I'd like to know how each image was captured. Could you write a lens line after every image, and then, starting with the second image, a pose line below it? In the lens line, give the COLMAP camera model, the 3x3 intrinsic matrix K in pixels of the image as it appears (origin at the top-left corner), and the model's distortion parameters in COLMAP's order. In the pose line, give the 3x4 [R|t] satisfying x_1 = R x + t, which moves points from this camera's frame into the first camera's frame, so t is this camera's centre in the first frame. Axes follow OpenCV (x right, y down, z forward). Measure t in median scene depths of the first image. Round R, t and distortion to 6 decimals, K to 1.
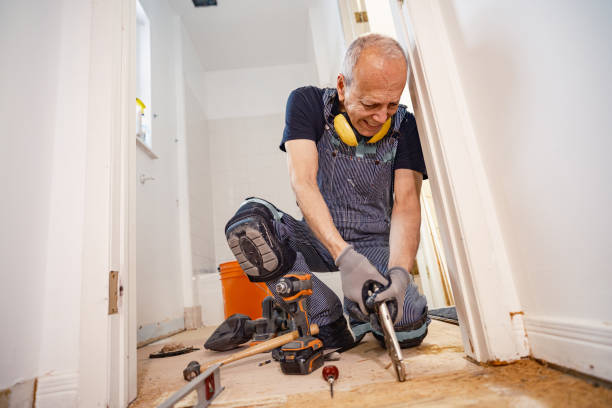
lens RADIAL K [[347.8, 0, 306.3], [0, 347.8, 199.5], [0, 0, 1]] dist [-0.023659, 0.019441]
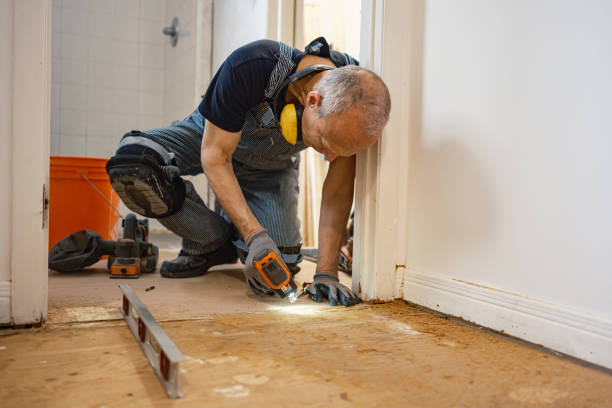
lens RADIAL K [[607.5, 0, 313.6], [0, 607.5, 201.9], [0, 0, 1]] dist [0.028799, 0.000000]
pose [[0.901041, 0.136225, 0.411786, -0.509333], [-0.237923, 0.949047, 0.206648, -0.225471], [-0.362654, -0.284172, 0.887541, -0.642150]]
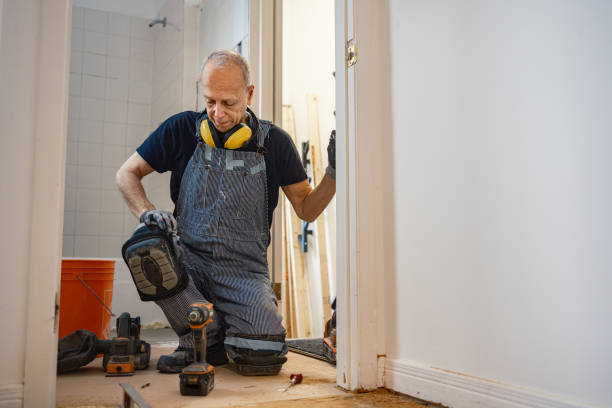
lens RADIAL K [[607.5, 0, 299.8], [0, 607.5, 204.6], [0, 0, 1]] dist [0.028799, 0.000000]
pose [[0.899851, 0.164884, 0.403832, -0.603205], [-0.210874, 0.974869, 0.071848, -0.285617], [-0.381837, -0.149810, 0.912007, -0.782149]]
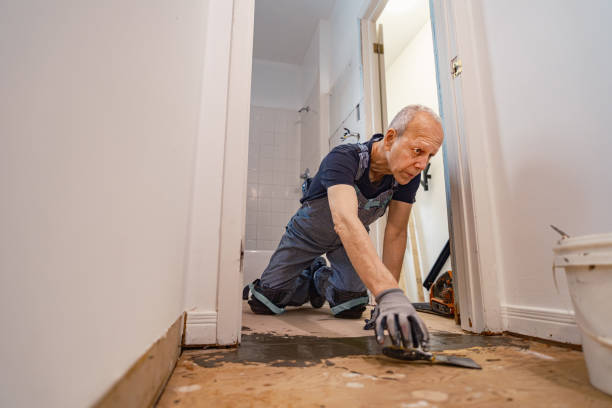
lens RADIAL K [[347.8, 0, 309.2], [0, 347.8, 201.8], [0, 0, 1]] dist [-0.023659, 0.019441]
pose [[0.966597, 0.167098, 0.194342, -0.522190], [-0.172430, 0.984963, 0.010731, 0.008895], [-0.189626, -0.043883, 0.980875, -0.289351]]
